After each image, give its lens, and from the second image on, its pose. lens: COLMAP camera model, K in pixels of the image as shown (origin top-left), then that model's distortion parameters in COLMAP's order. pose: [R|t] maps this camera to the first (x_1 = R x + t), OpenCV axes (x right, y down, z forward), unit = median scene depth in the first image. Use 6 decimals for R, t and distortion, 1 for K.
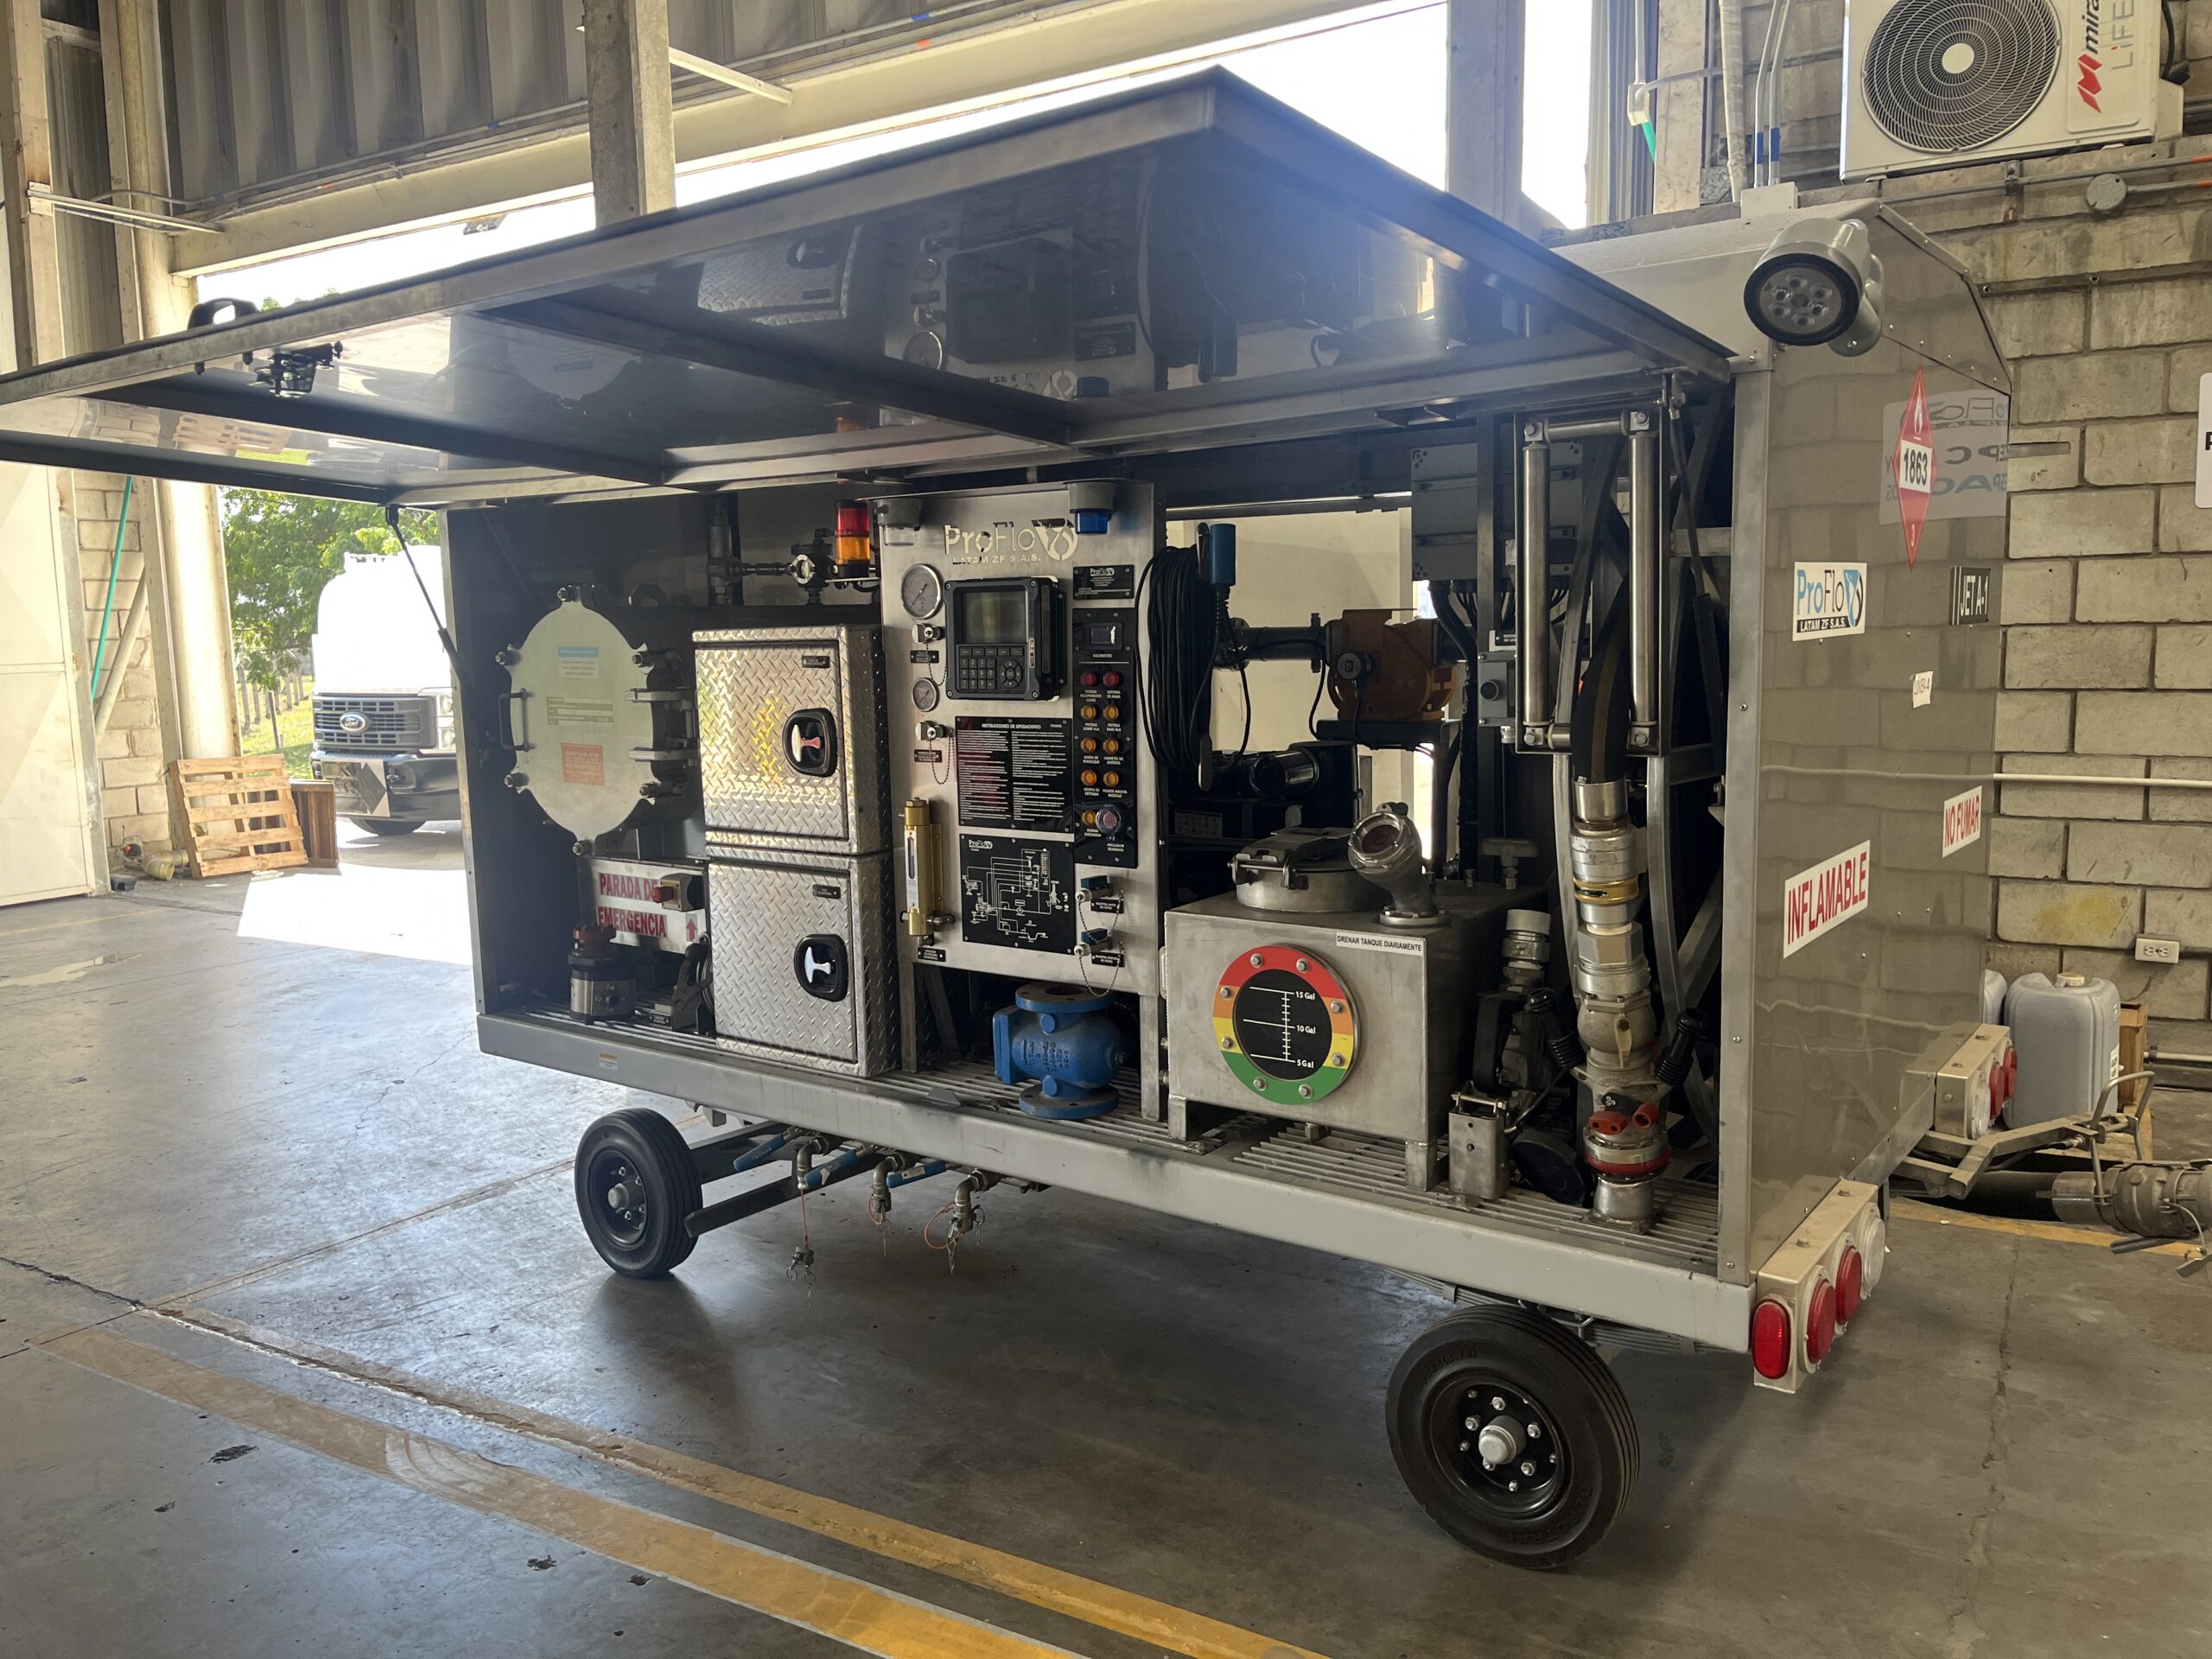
lens RADIAL K [[1672.4, 0, 1106.0], [0, 1672.4, 829.5], [0, 0, 1]] dist [0.096635, -0.139754]
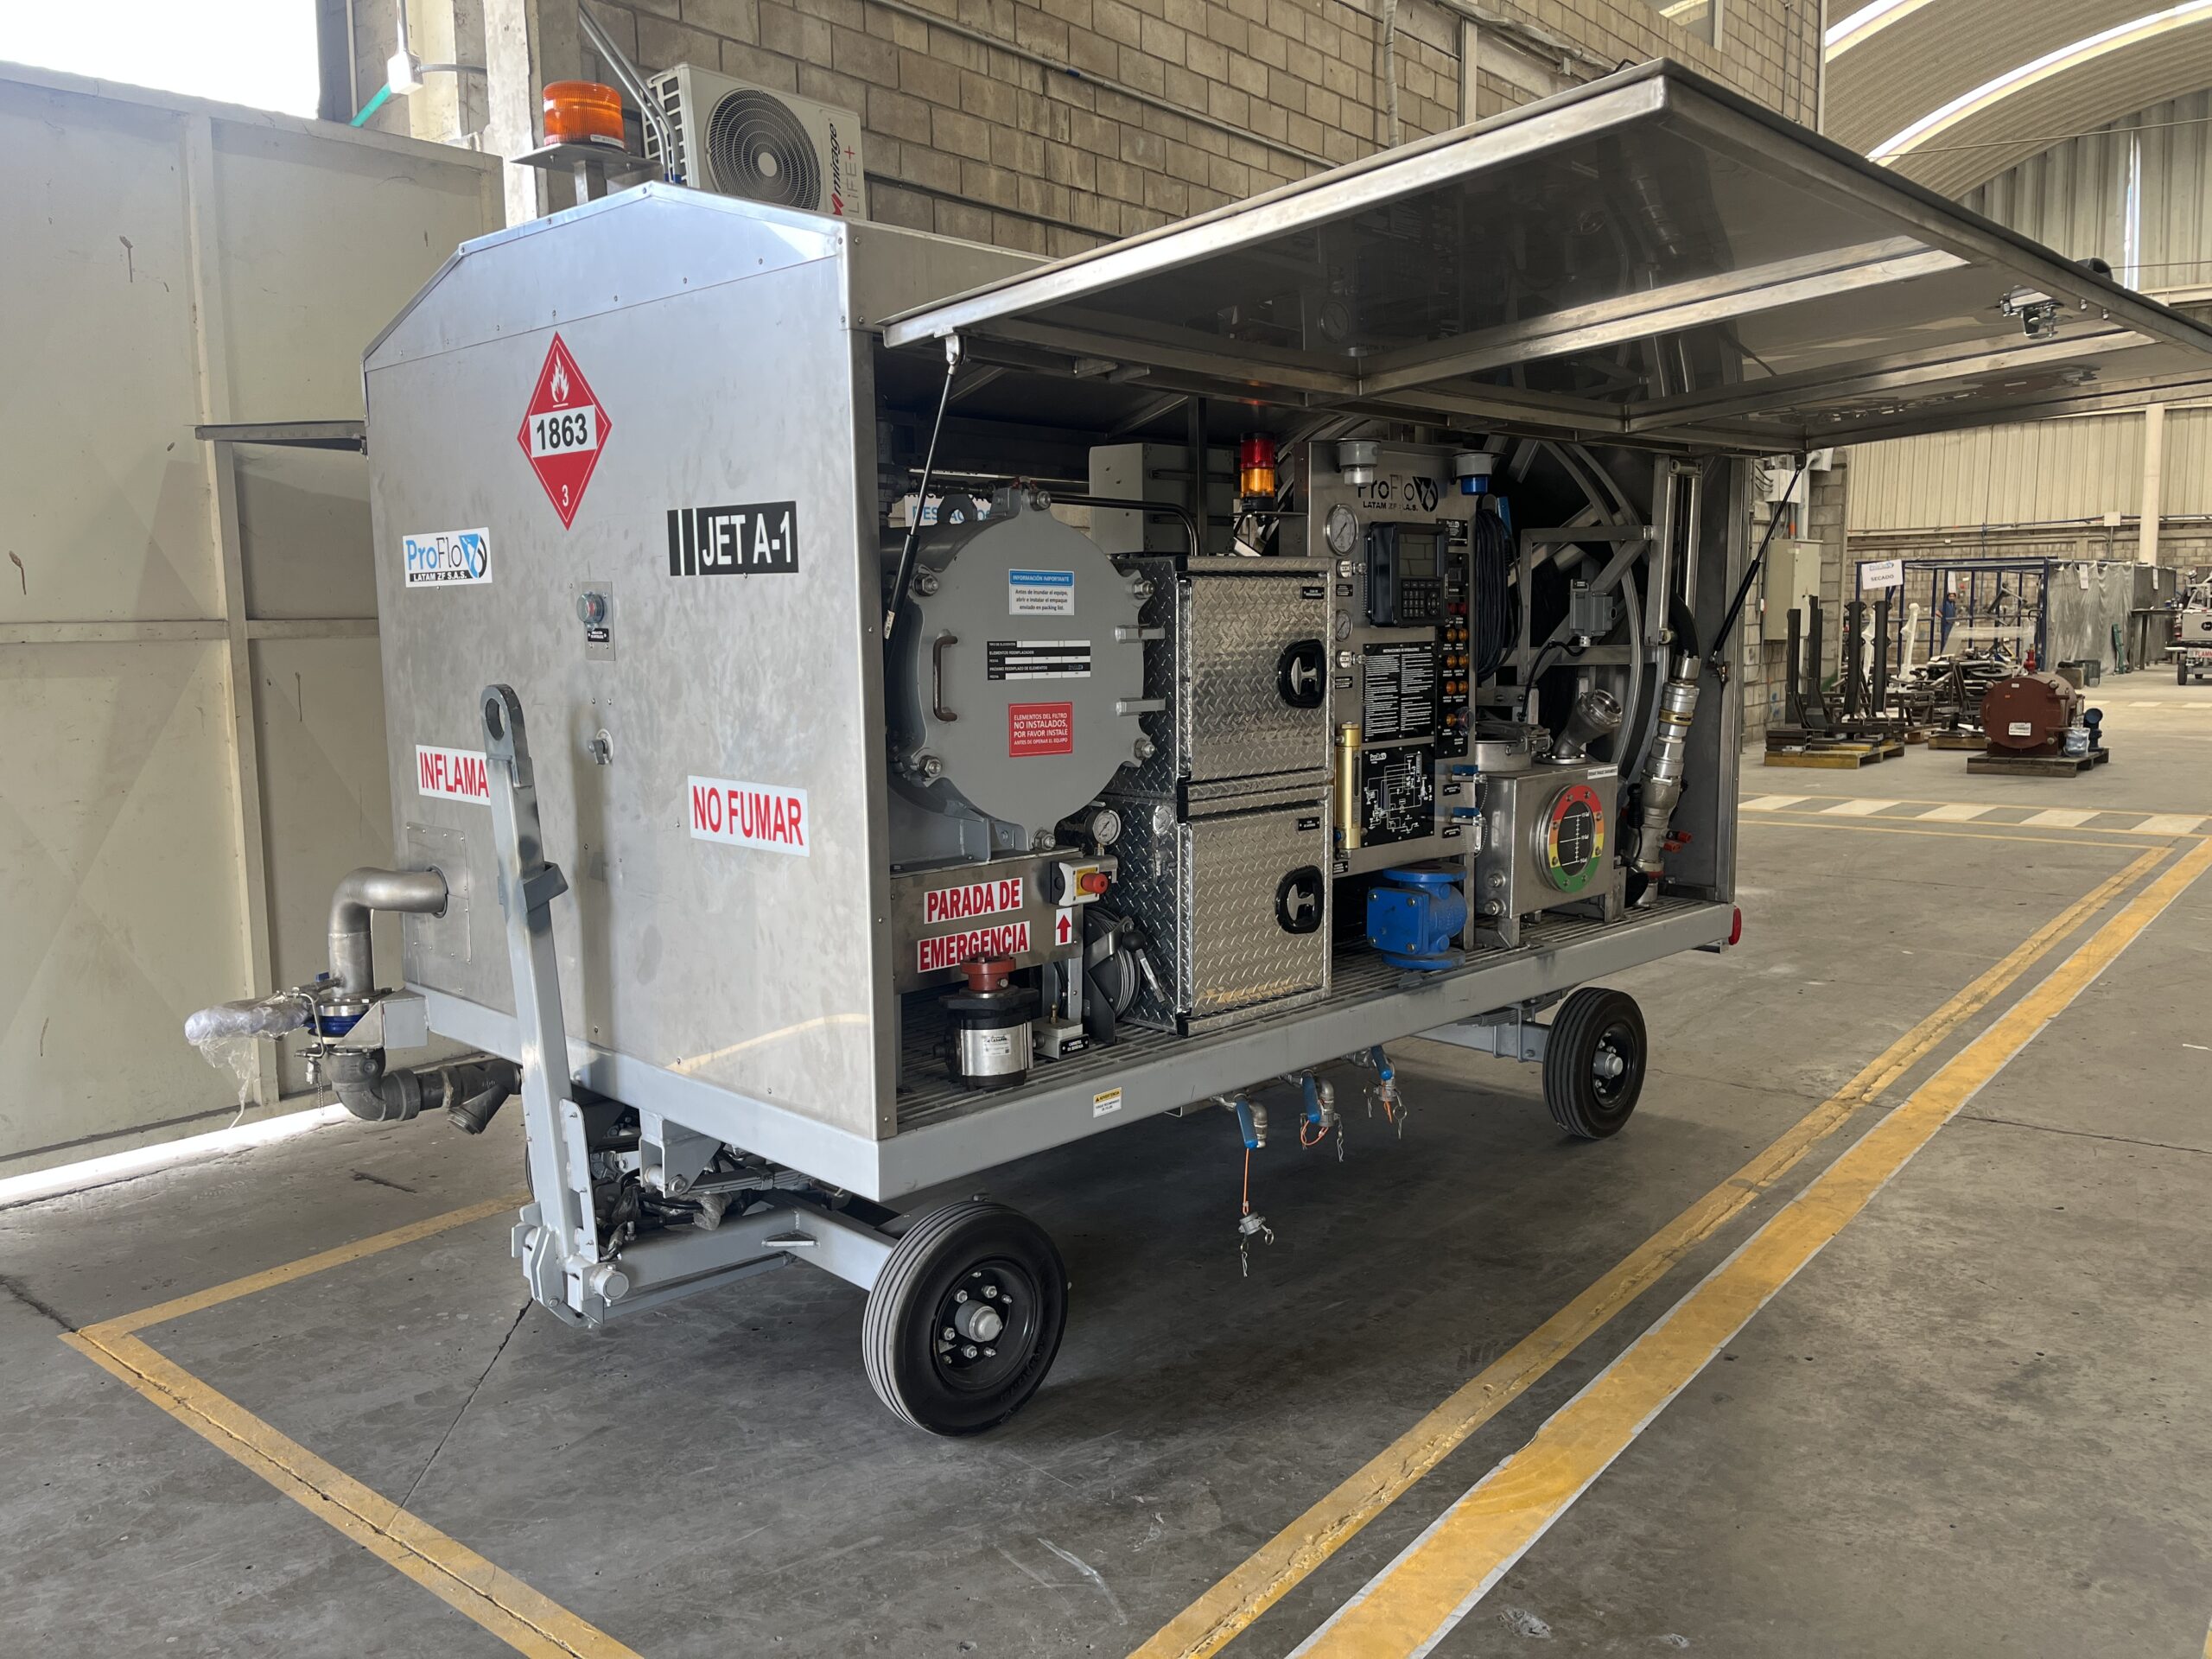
lens RADIAL K [[1675.2, 0, 1113.8], [0, 1675.2, 823.3], [0, 0, 1]] dist [0.078406, -0.107865]
pose [[0.137450, -0.099284, 0.985520, -1.251736], [0.132492, 0.987865, 0.081042, -0.063872], [-0.981607, 0.119435, 0.148937, 1.032587]]
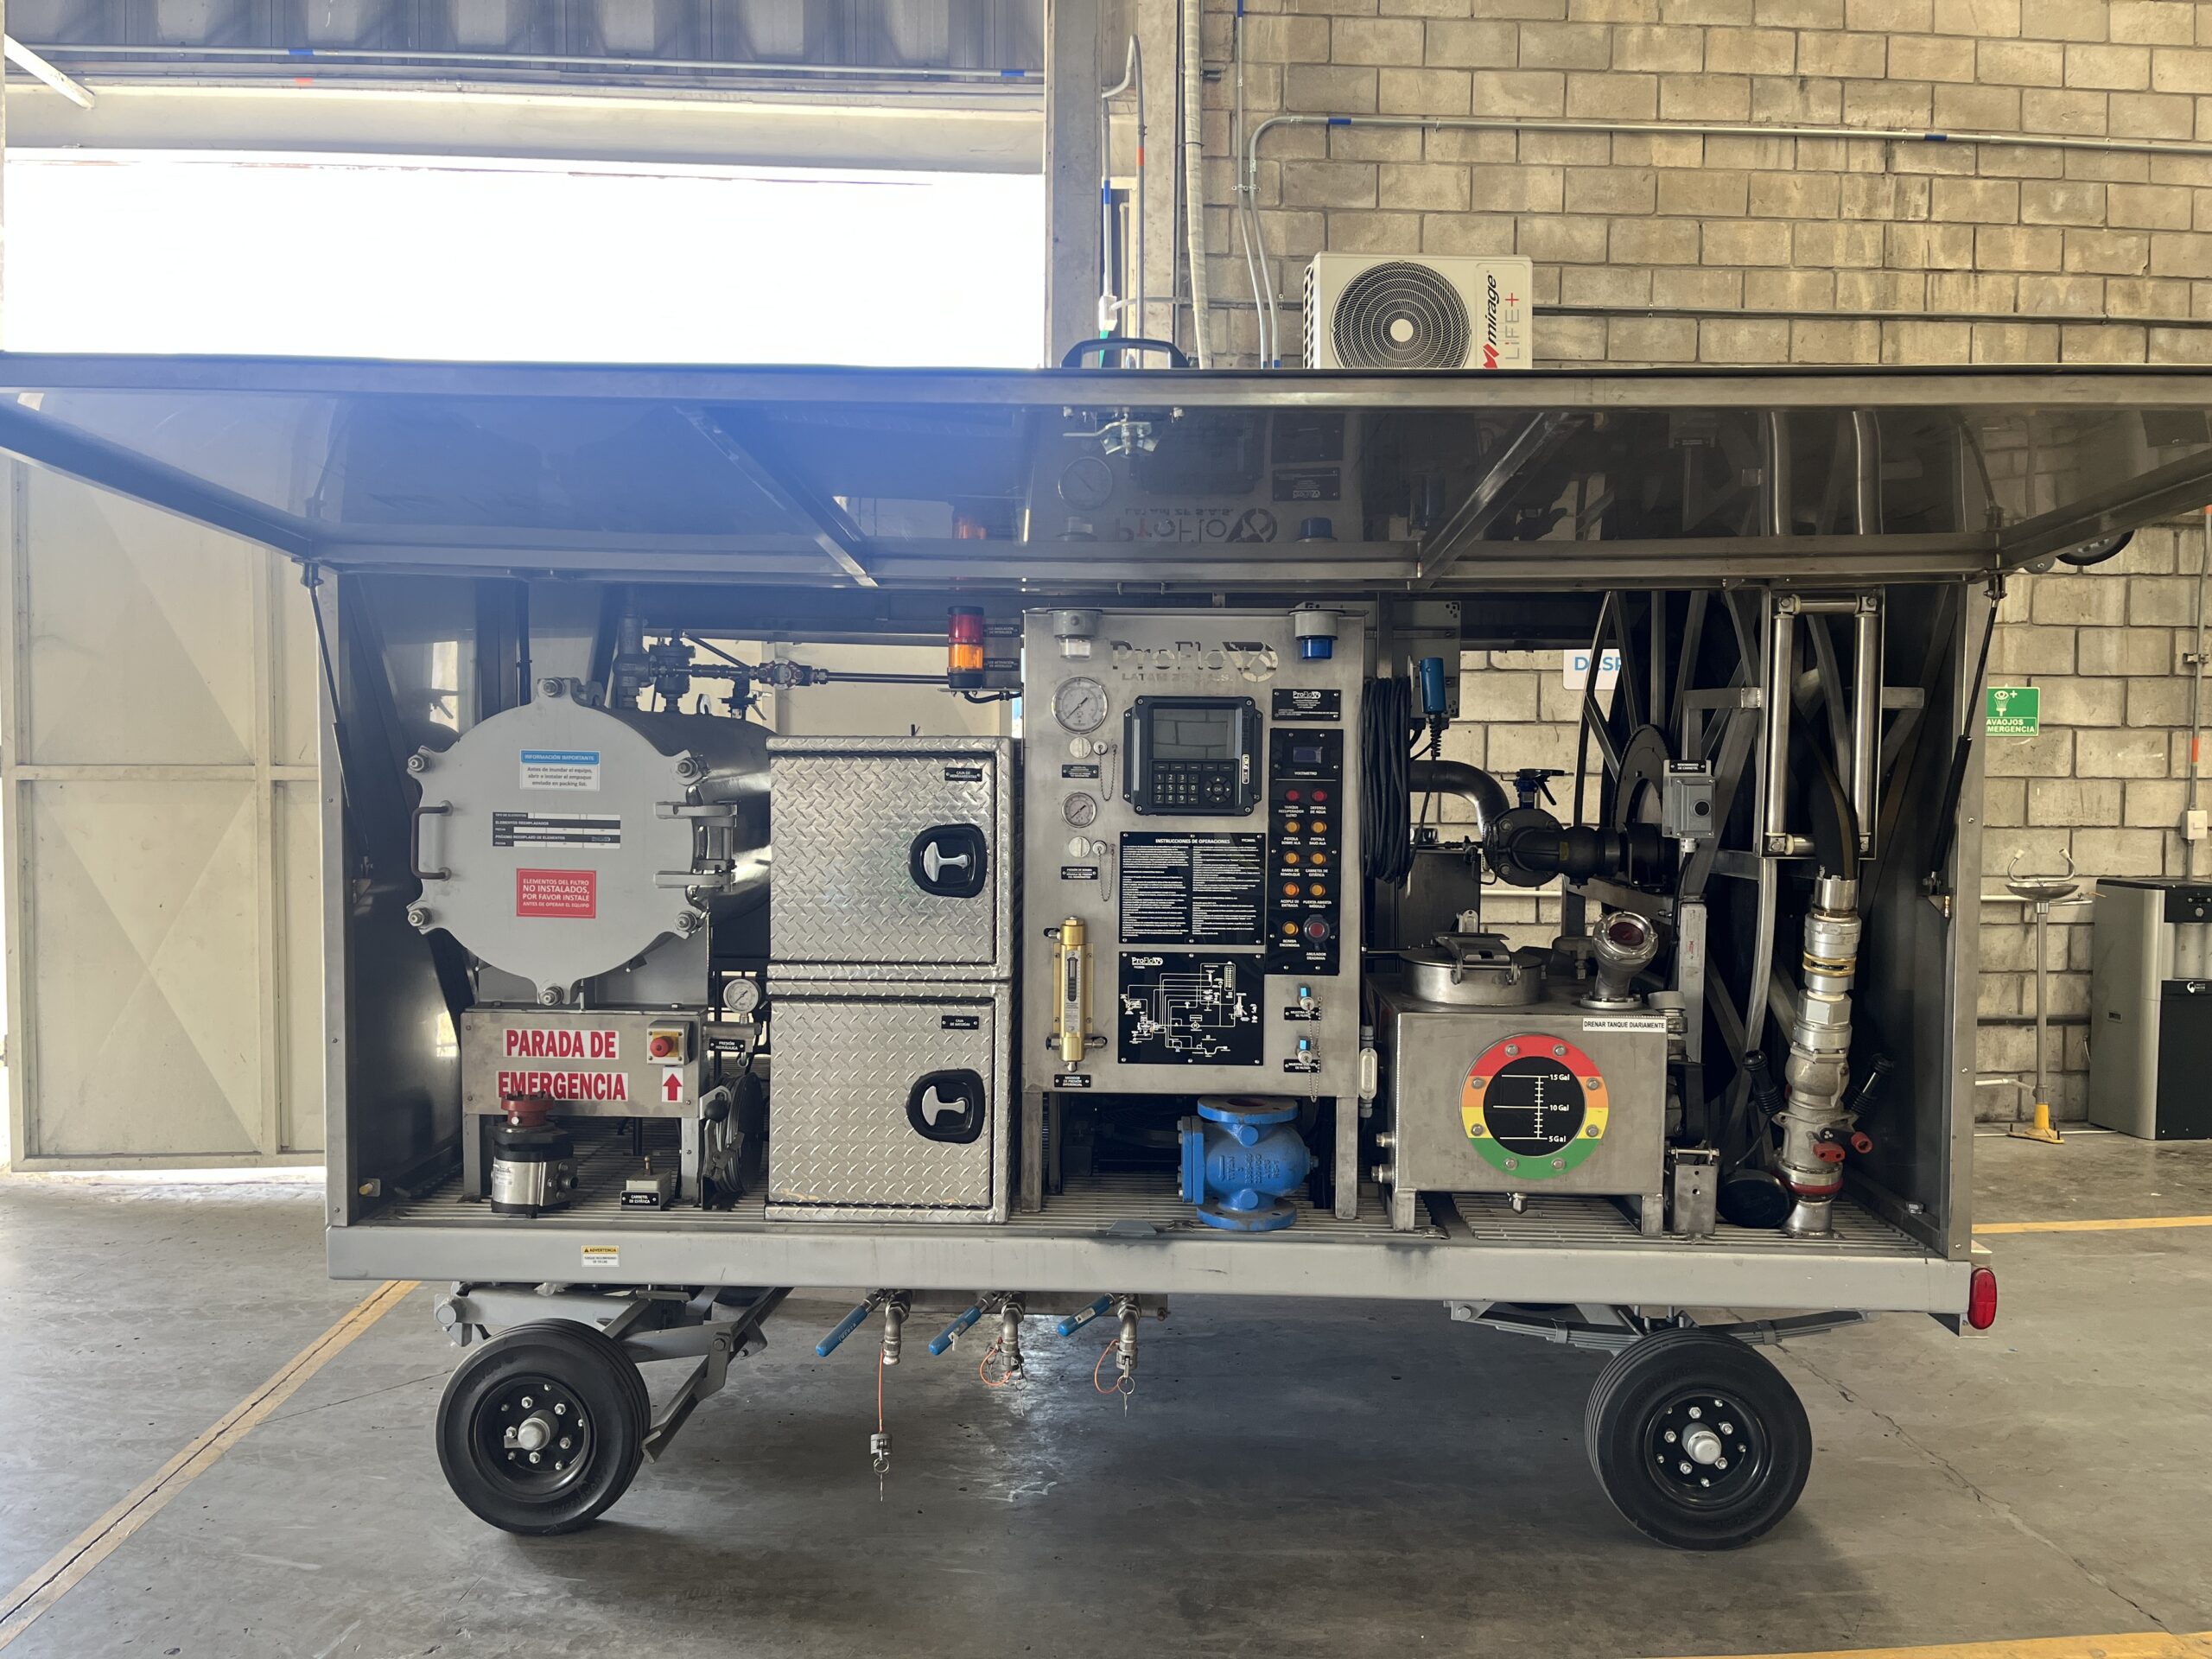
lens RADIAL K [[1675.2, 0, 1113.8], [0, 1675.2, 823.3], [0, 0, 1]] dist [0.078406, -0.107865]
pose [[0.815702, 0.007291, 0.578426, -0.675844], [0.043875, 0.996261, -0.074431, 0.000439], [-0.576805, 0.086092, 0.812332, 0.206951]]
